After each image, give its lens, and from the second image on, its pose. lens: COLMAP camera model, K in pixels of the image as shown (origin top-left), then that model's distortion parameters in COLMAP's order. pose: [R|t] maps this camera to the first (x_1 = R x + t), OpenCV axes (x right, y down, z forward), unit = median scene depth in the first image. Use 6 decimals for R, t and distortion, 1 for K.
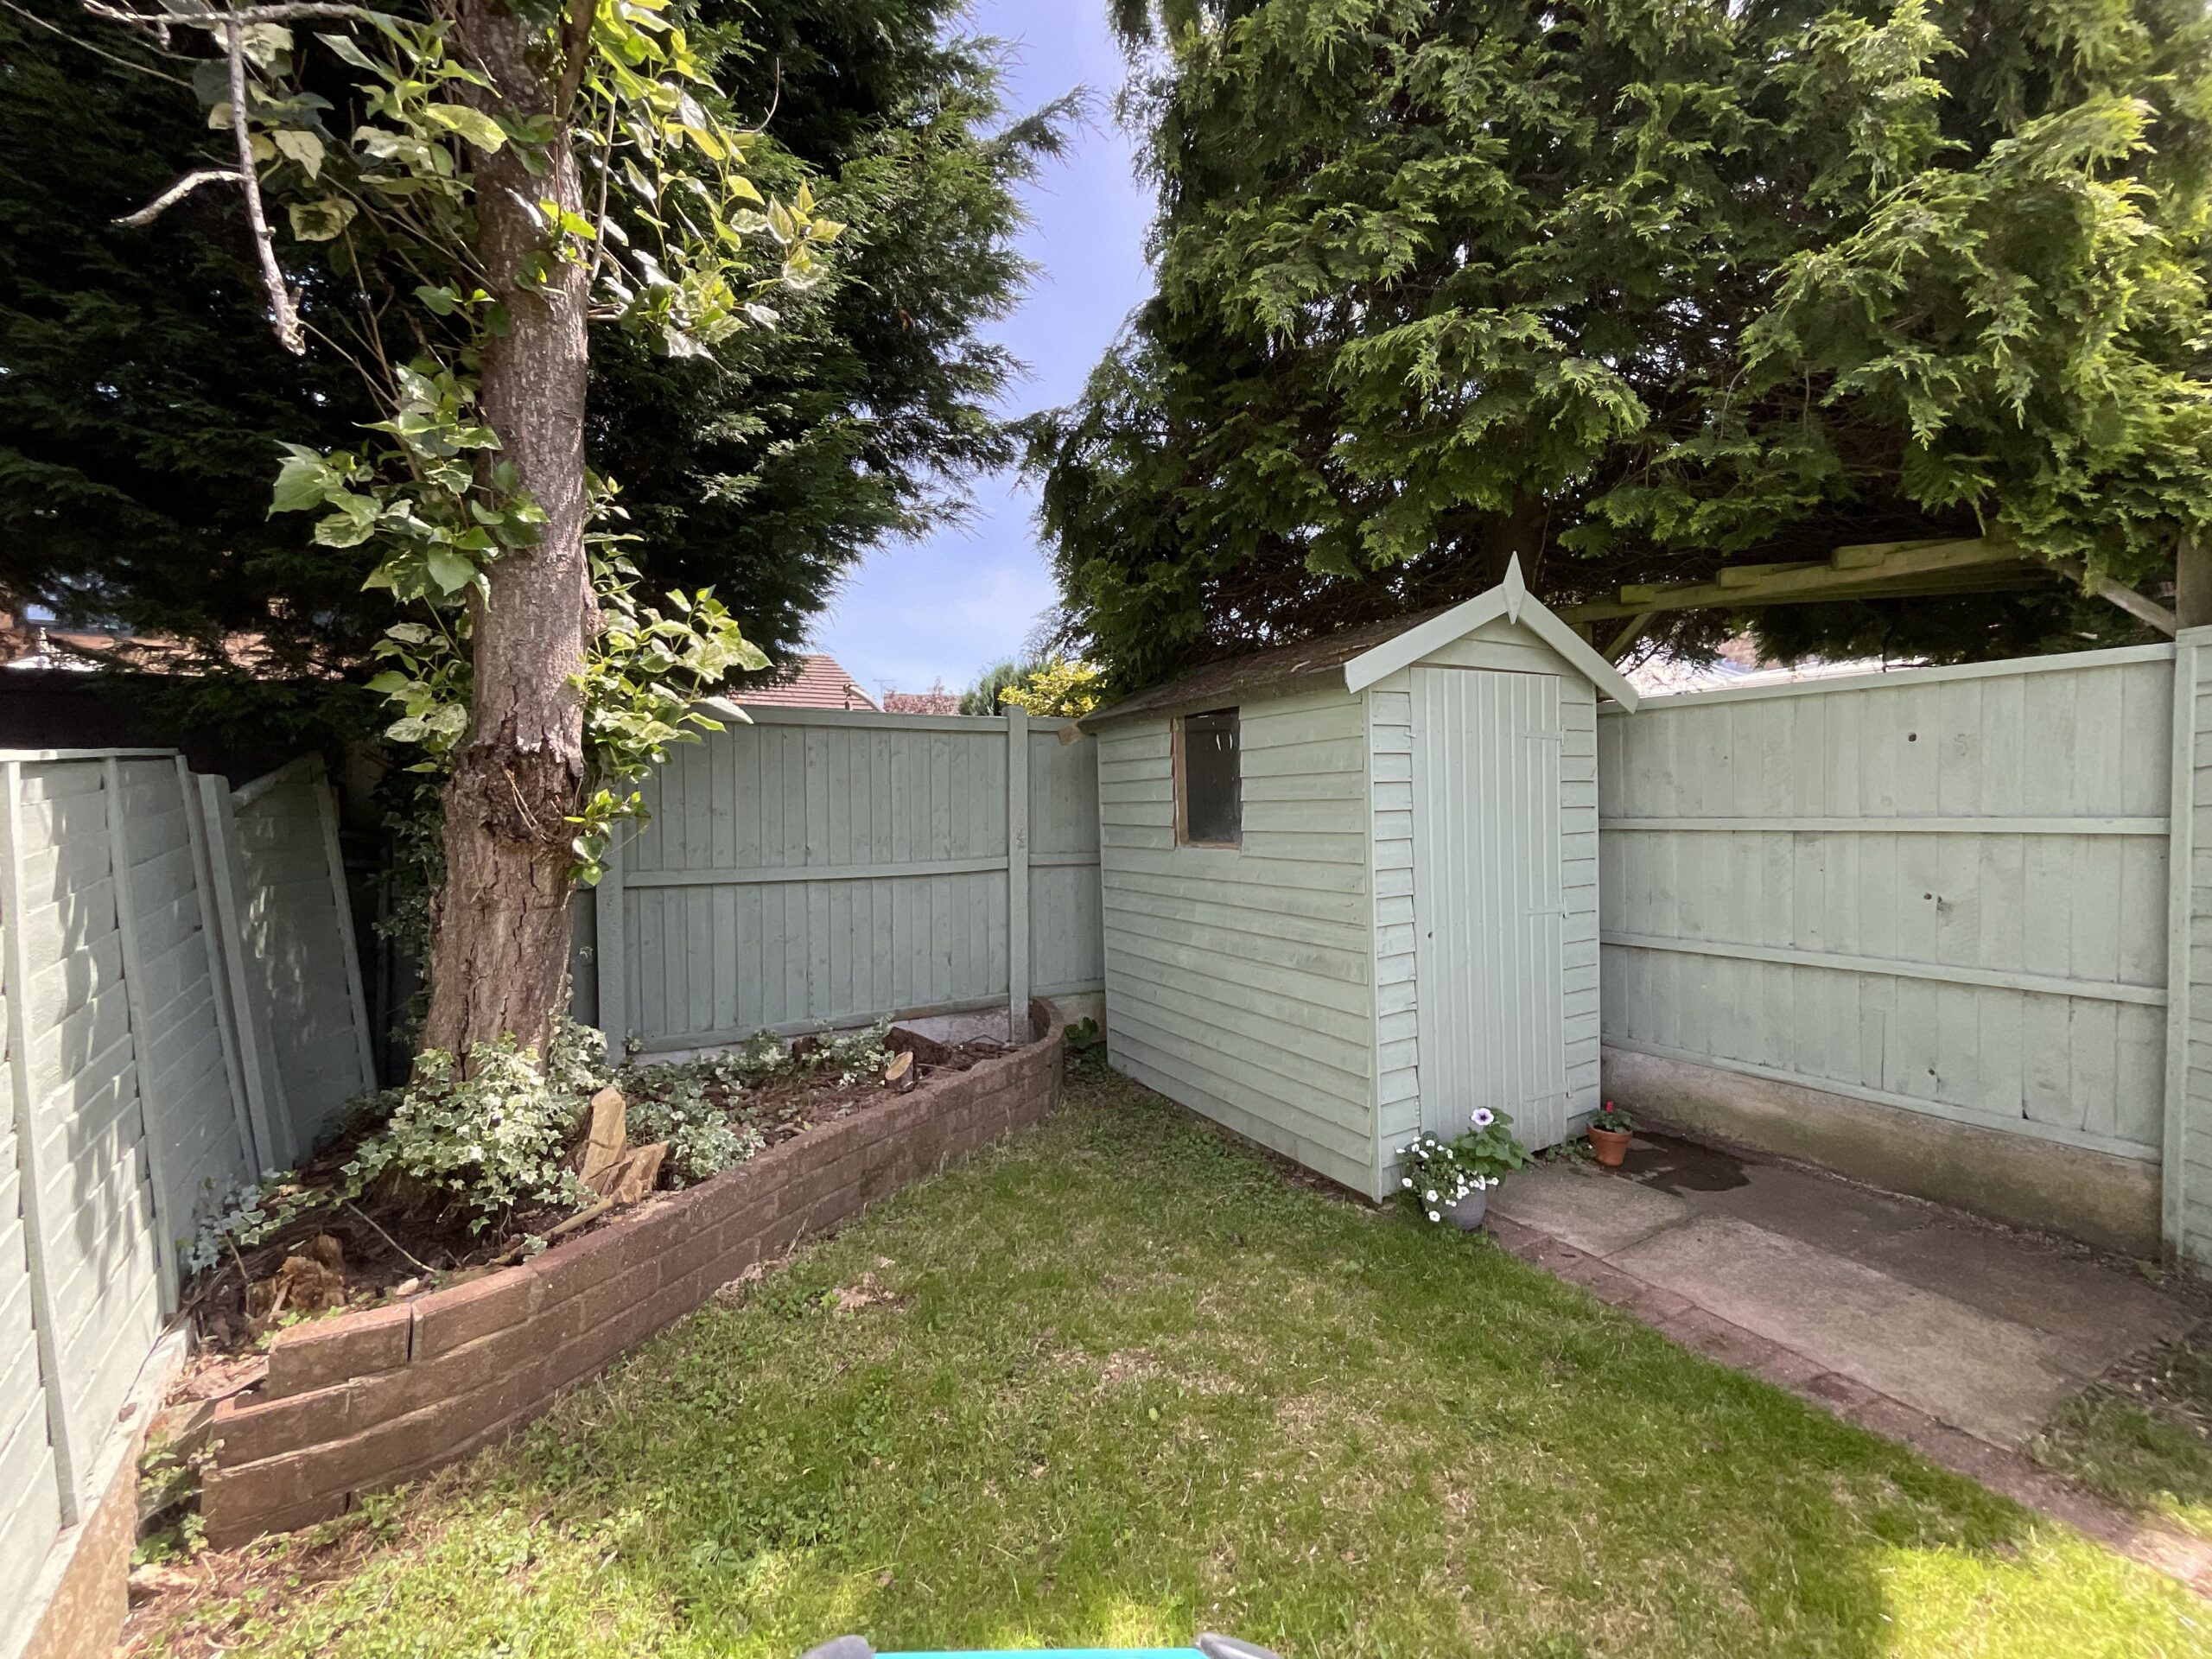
lens RADIAL K [[907.9, 0, 1102.8], [0, 907.9, 826.2], [0, 0, 1]] dist [-0.011226, 0.010663]
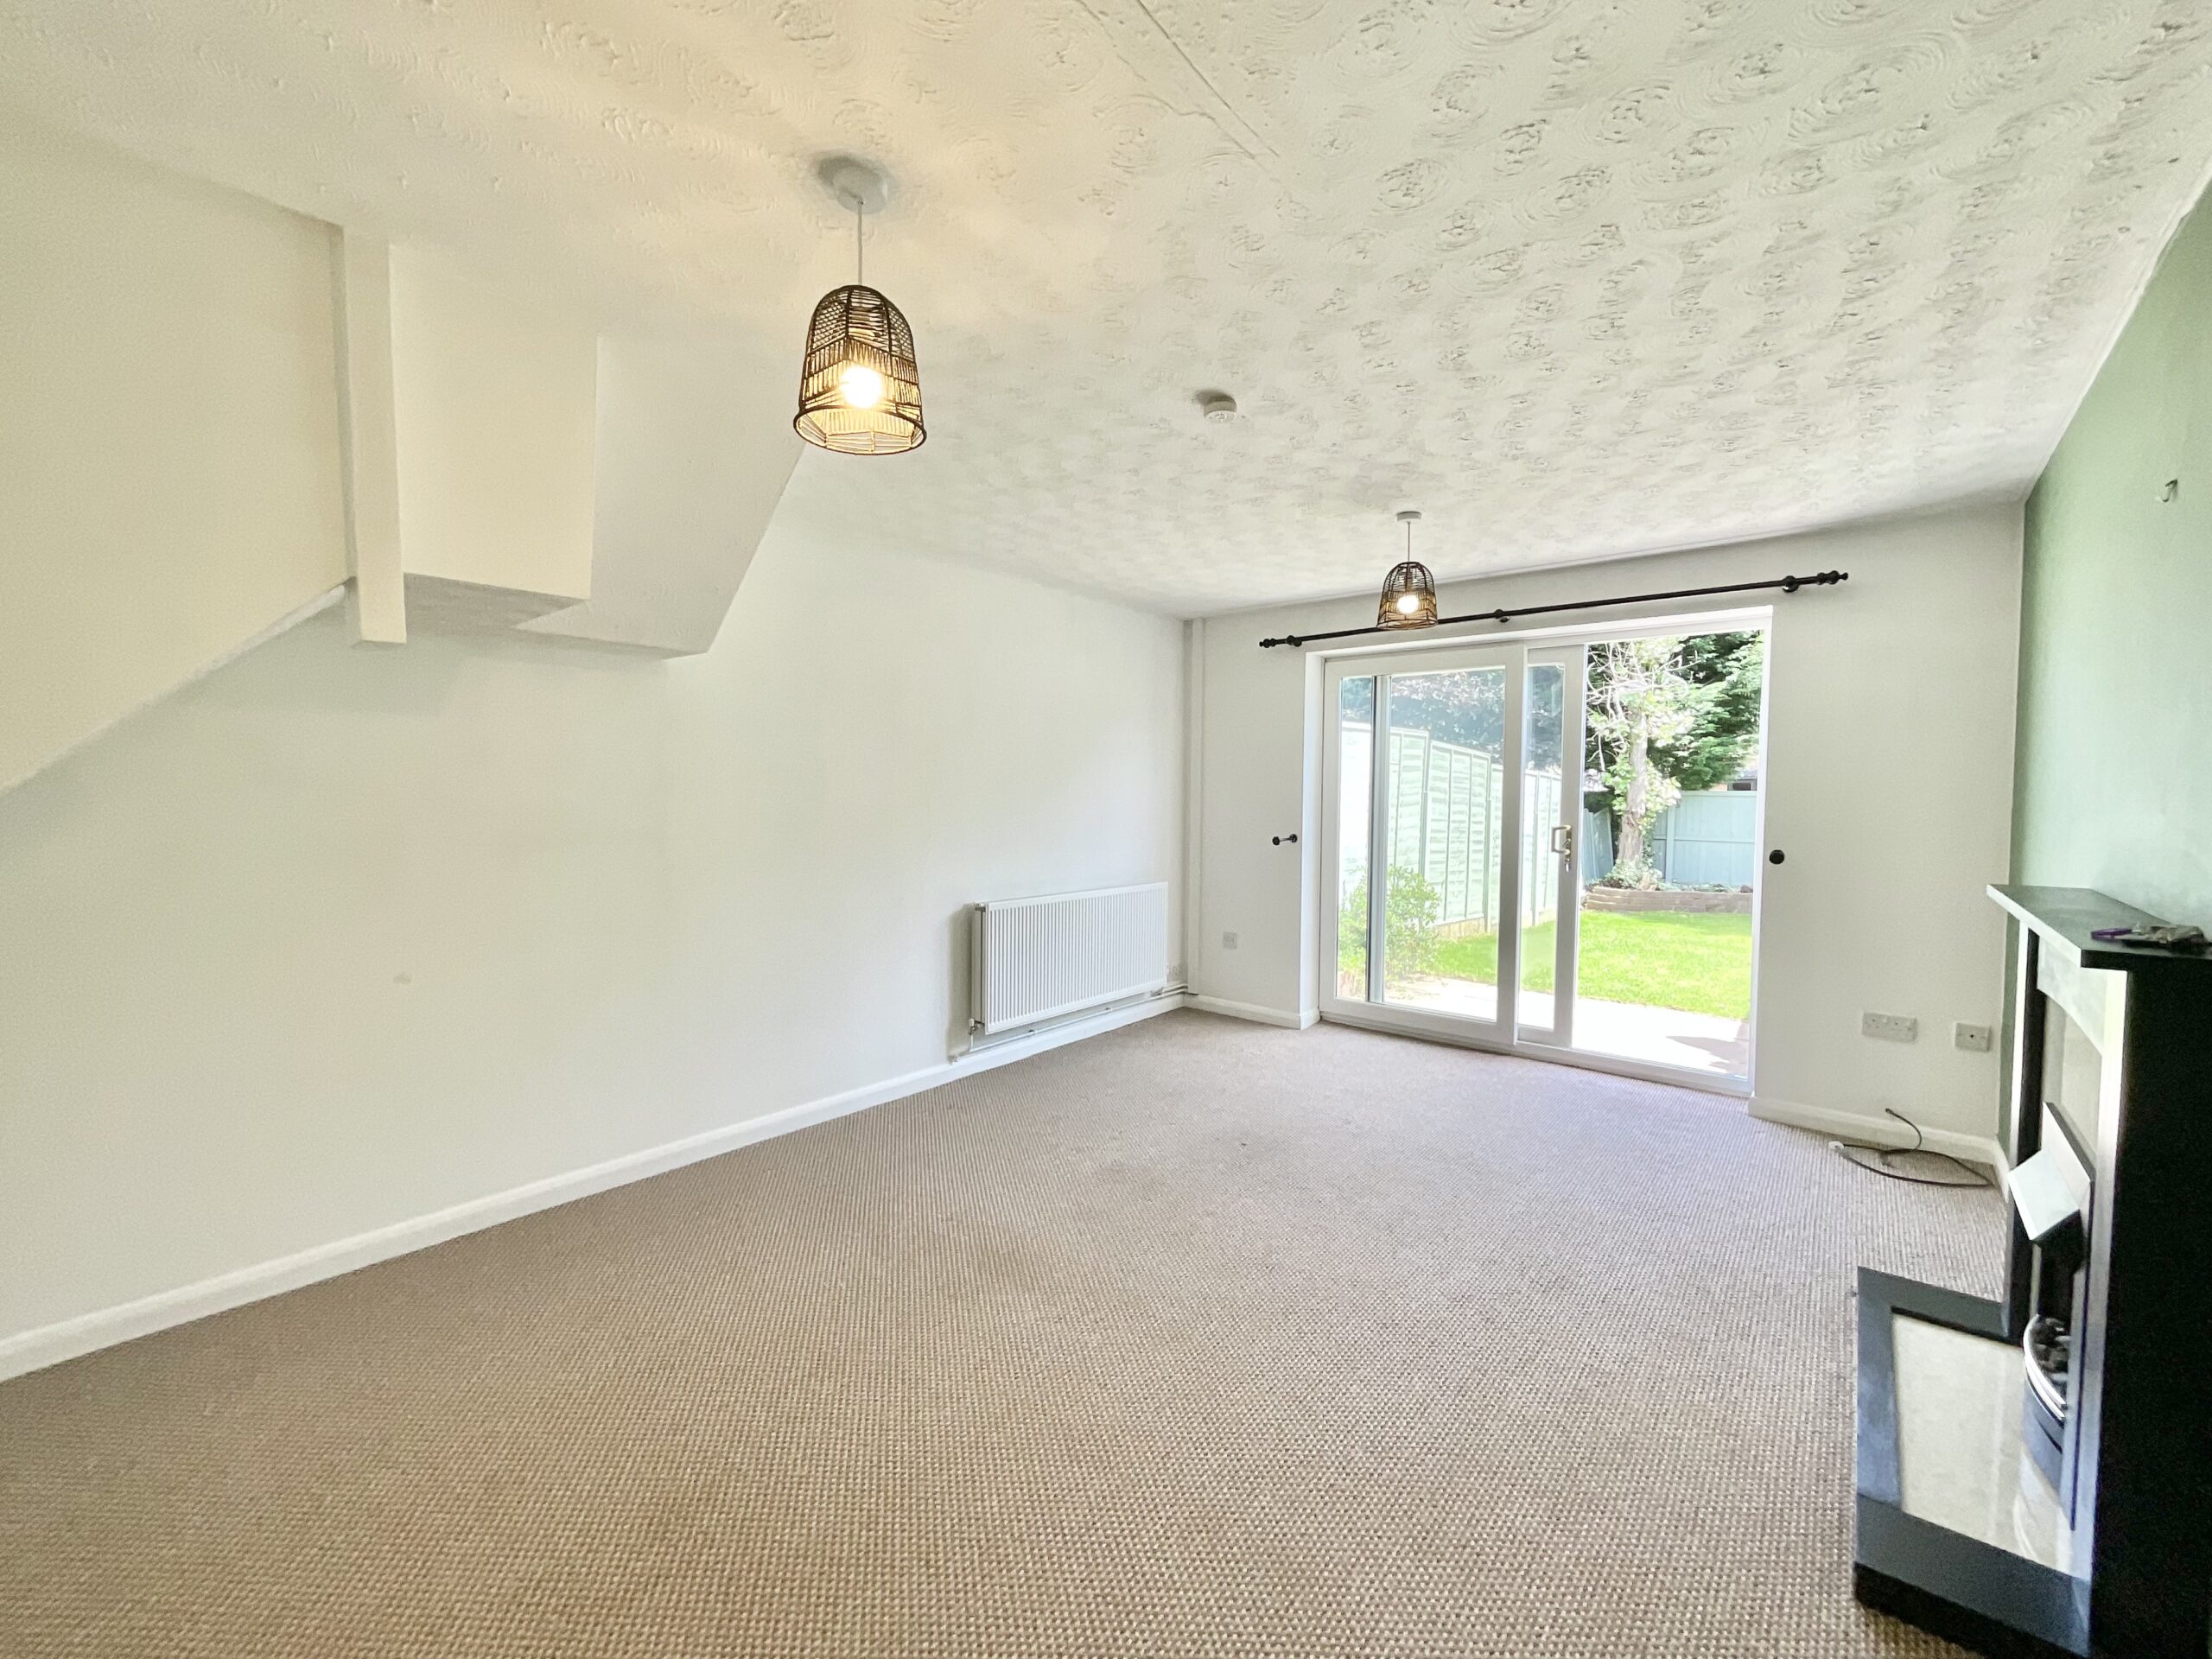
lens RADIAL K [[885.9, 0, 1106.0], [0, 885.9, 829.5], [0, 0, 1]] dist [-0.009913, 0.000173]
pose [[0.282416, 0.049643, -0.958007, 3.104546], [-0.041642, 0.998353, 0.039457, -0.034906], [0.958388, 0.028750, 0.284018, -3.129016]]
